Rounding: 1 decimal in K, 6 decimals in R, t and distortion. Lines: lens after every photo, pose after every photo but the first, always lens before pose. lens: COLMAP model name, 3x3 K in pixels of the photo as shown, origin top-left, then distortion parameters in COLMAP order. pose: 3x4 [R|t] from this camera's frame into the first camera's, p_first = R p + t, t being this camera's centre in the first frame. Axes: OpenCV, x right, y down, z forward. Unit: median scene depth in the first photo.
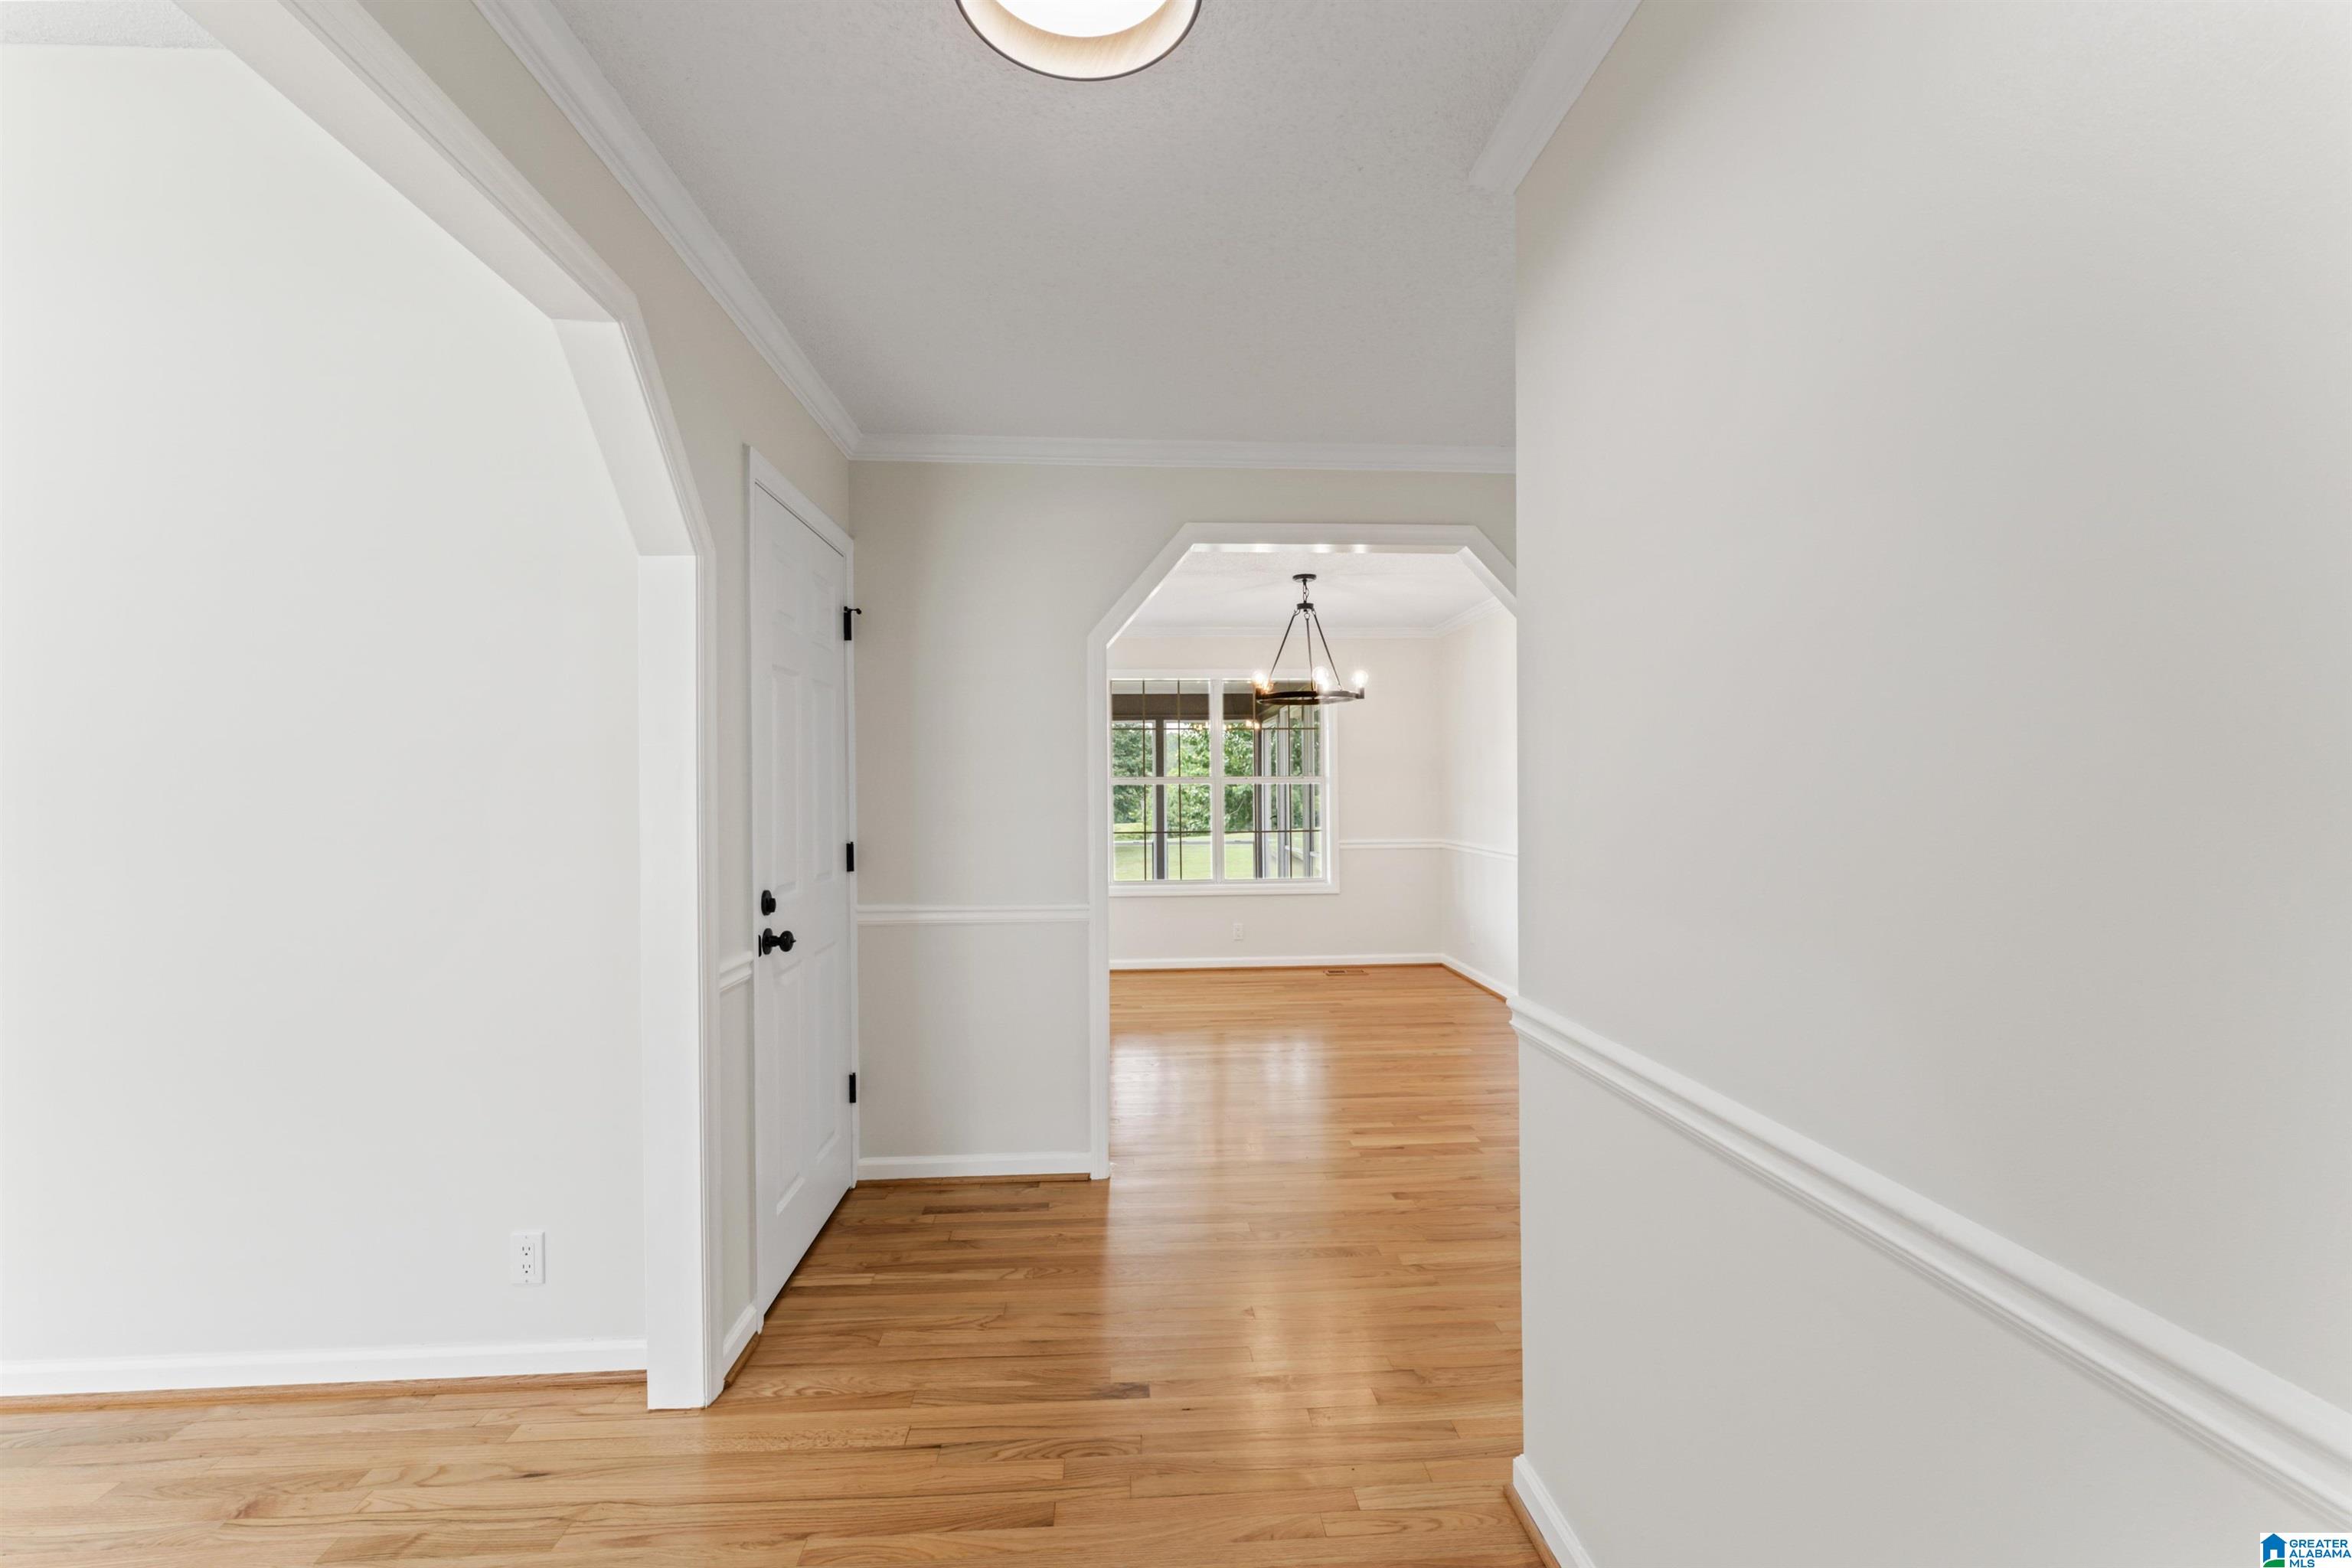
lens RADIAL K [[980.2, 0, 1176.0], [0, 980.2, 784.0], [0, 0, 1]] dist [0.000281, 0.000099]
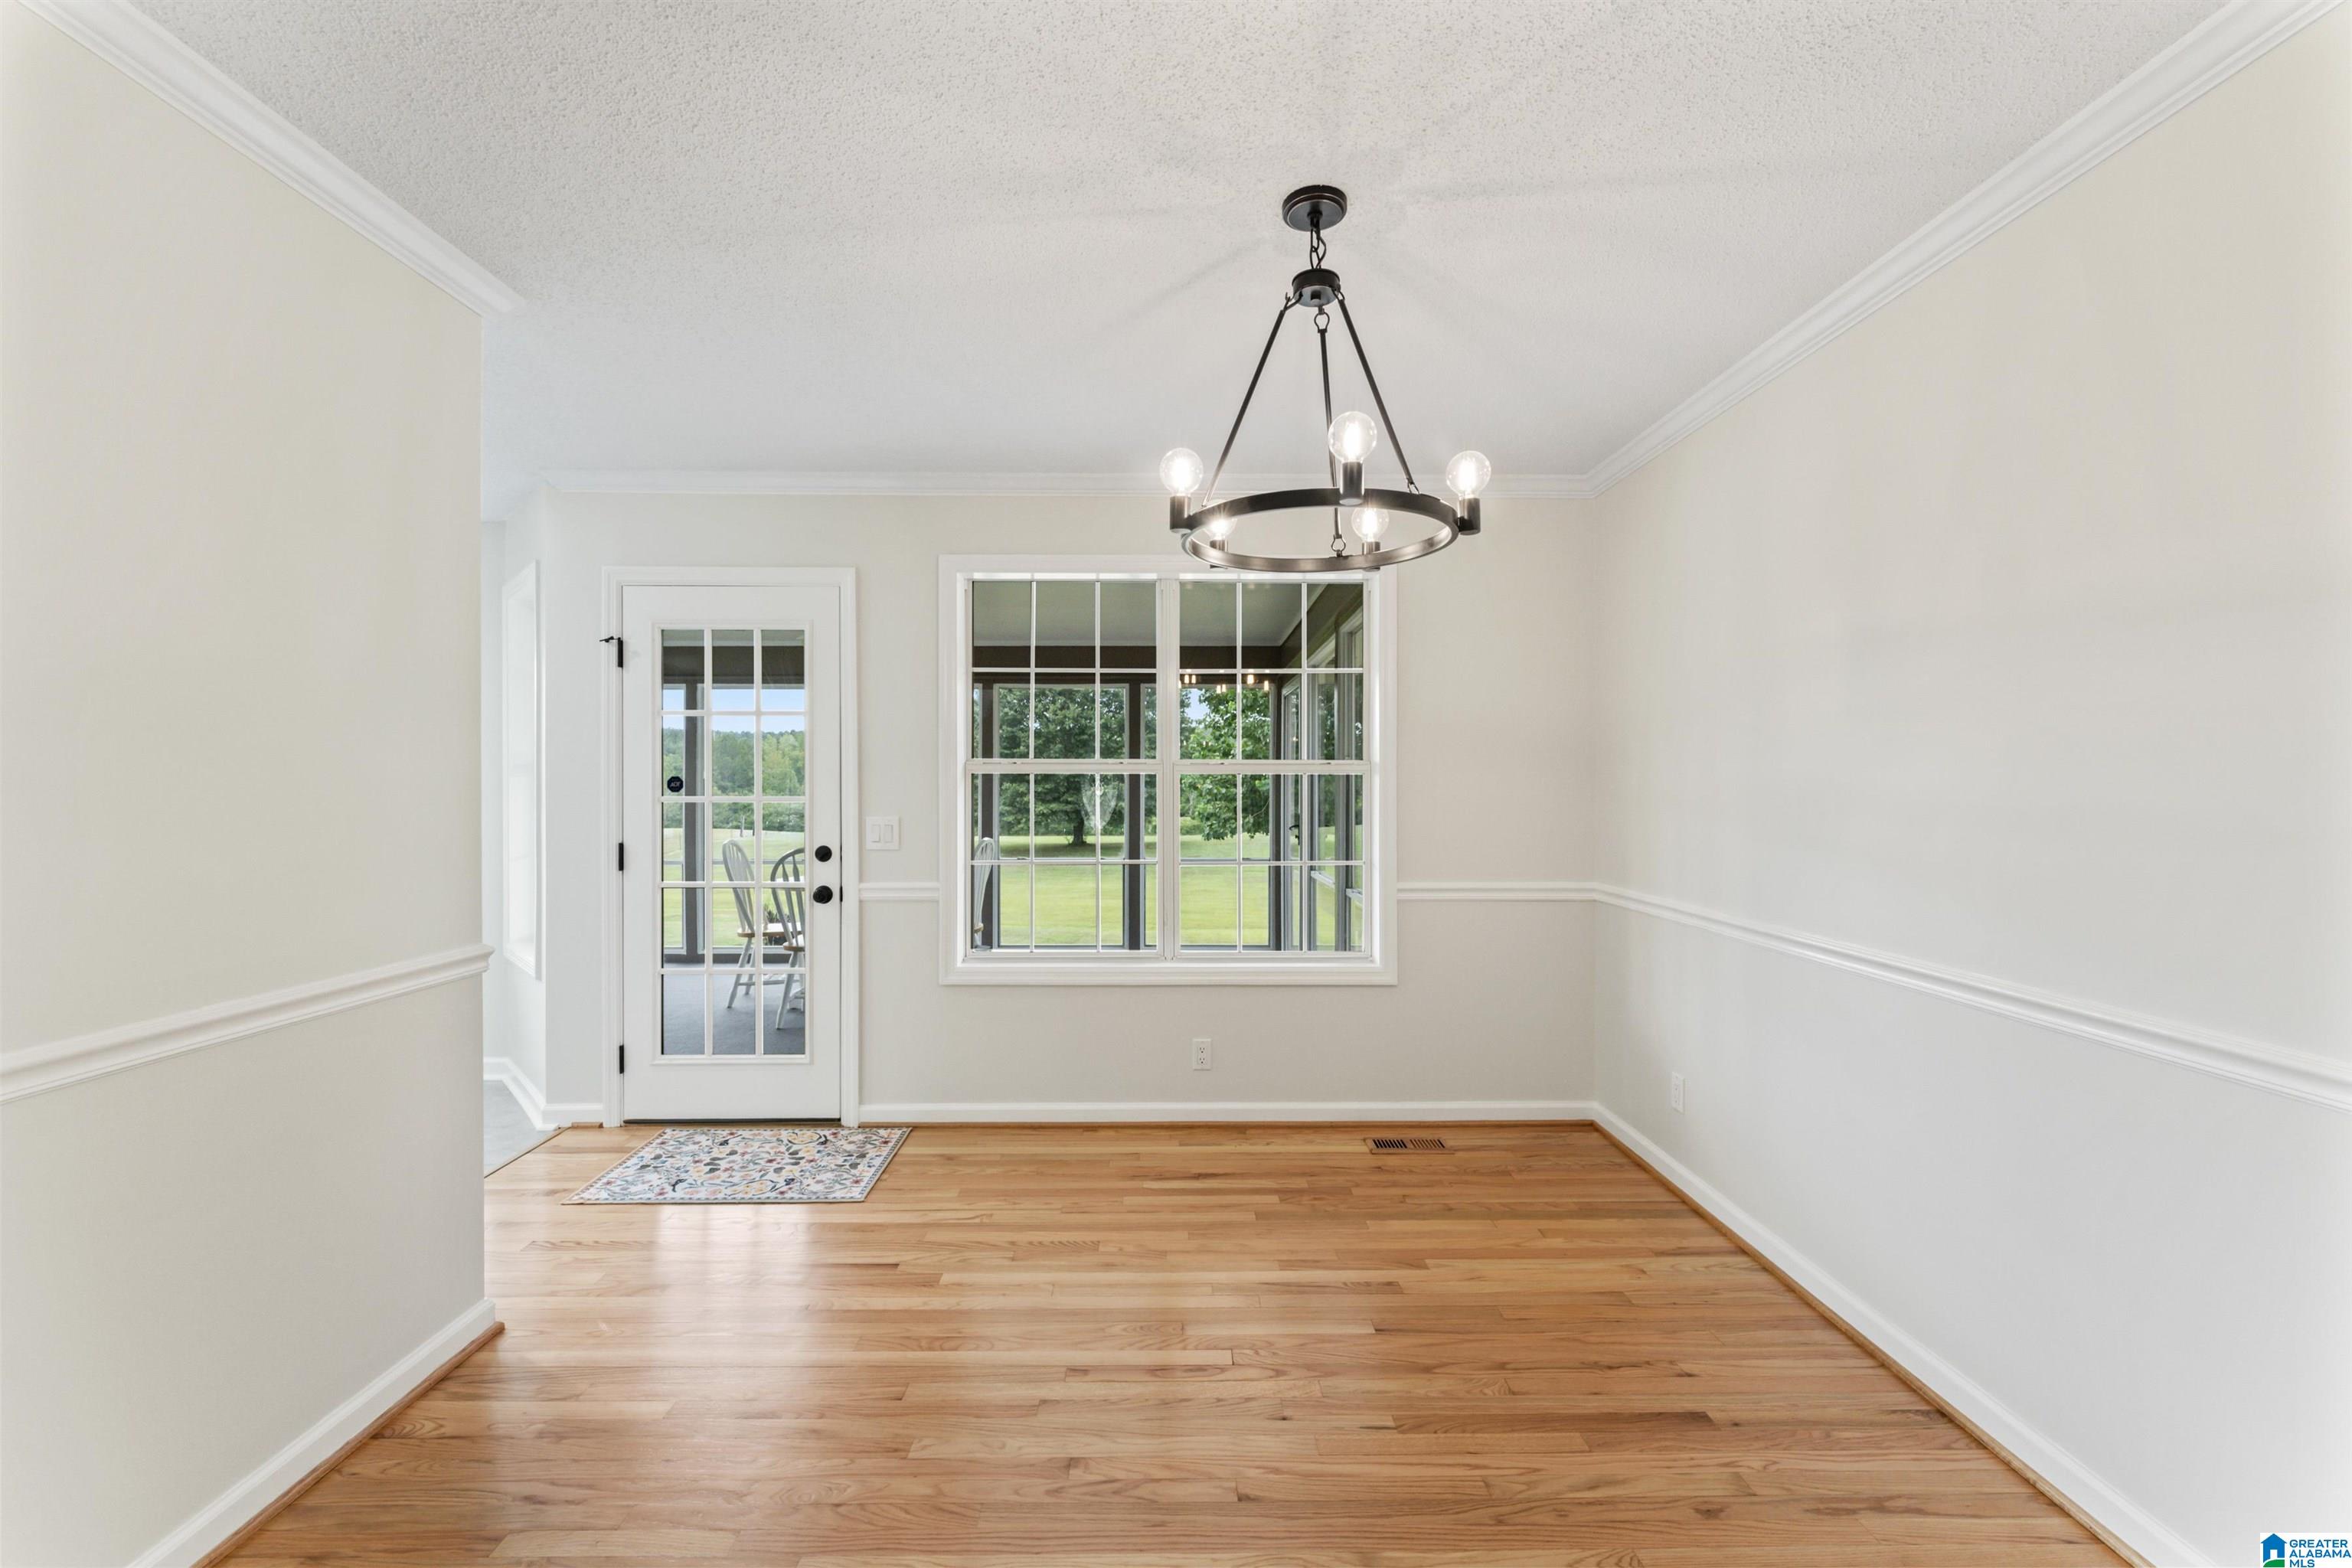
lens RADIAL K [[980.2, 0, 1176.0], [0, 980.2, 784.0], [0, 0, 1]] dist [0.000281, 0.000099]
pose [[0.999077, -0.002012, -0.042897, 0.068683], [0.002834, 0.999813, 0.019120, -0.008068], [0.042851, -0.019224, 0.998897, 0.460078]]
